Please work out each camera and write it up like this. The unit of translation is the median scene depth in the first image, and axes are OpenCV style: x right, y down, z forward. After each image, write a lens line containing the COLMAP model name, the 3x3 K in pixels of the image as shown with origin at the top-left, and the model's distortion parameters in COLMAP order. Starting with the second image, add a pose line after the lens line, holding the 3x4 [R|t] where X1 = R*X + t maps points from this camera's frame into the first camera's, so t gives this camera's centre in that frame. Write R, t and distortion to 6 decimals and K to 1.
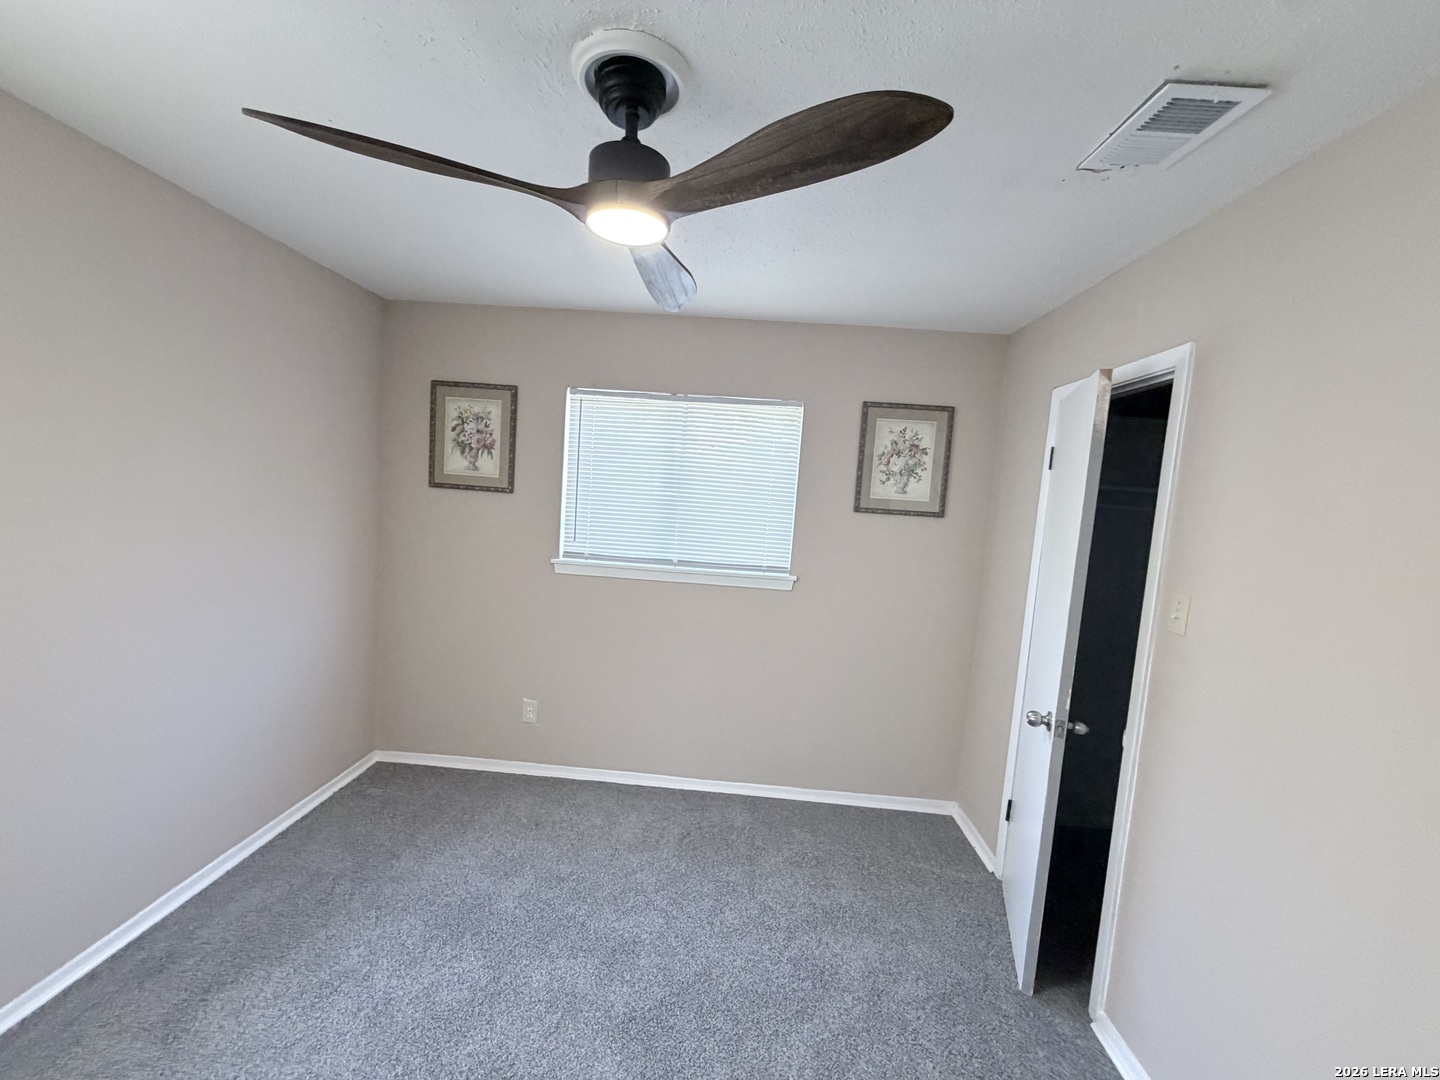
lens RADIAL K [[573.9, 0, 718.0], [0, 573.9, 541.3], [0, 0, 1]] dist [-0.001362, 0.000787]
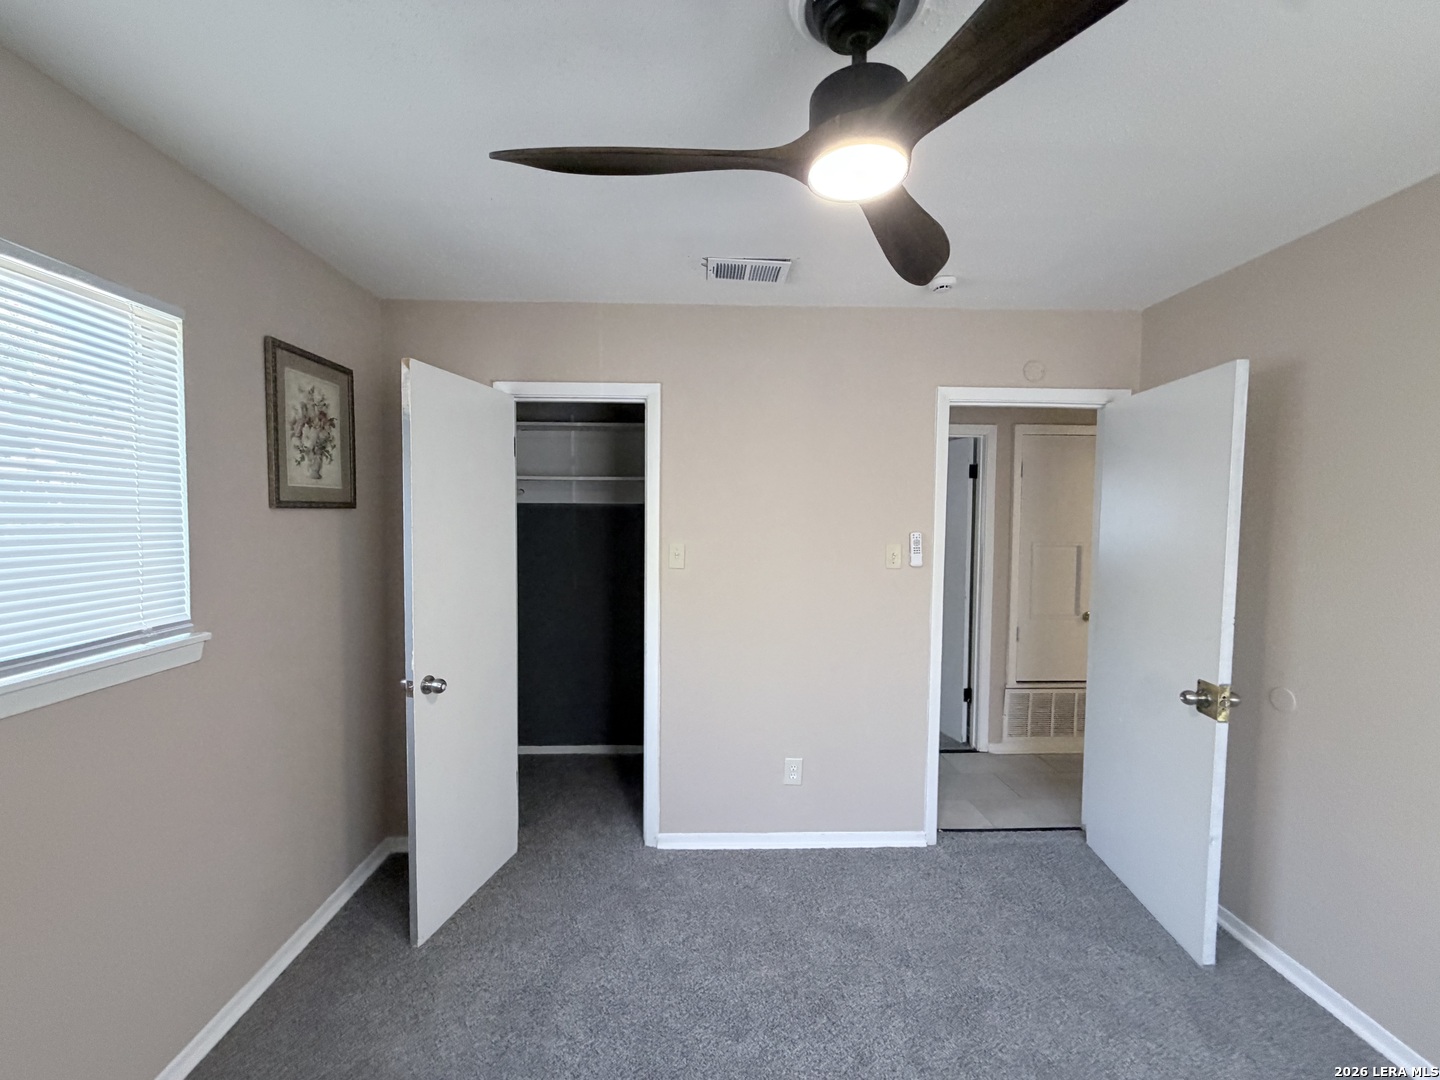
lens RADIAL K [[573.9, 0, 717.0], [0, 573.9, 542.4], [0, 0, 1]] dist [-0.001362, 0.000787]
pose [[-0.082539, -0.122371, 0.989046, -0.448228], [0.069672, 0.989296, 0.128216, -0.061561], [-0.994149, 0.079492, -0.073130, 0.559413]]
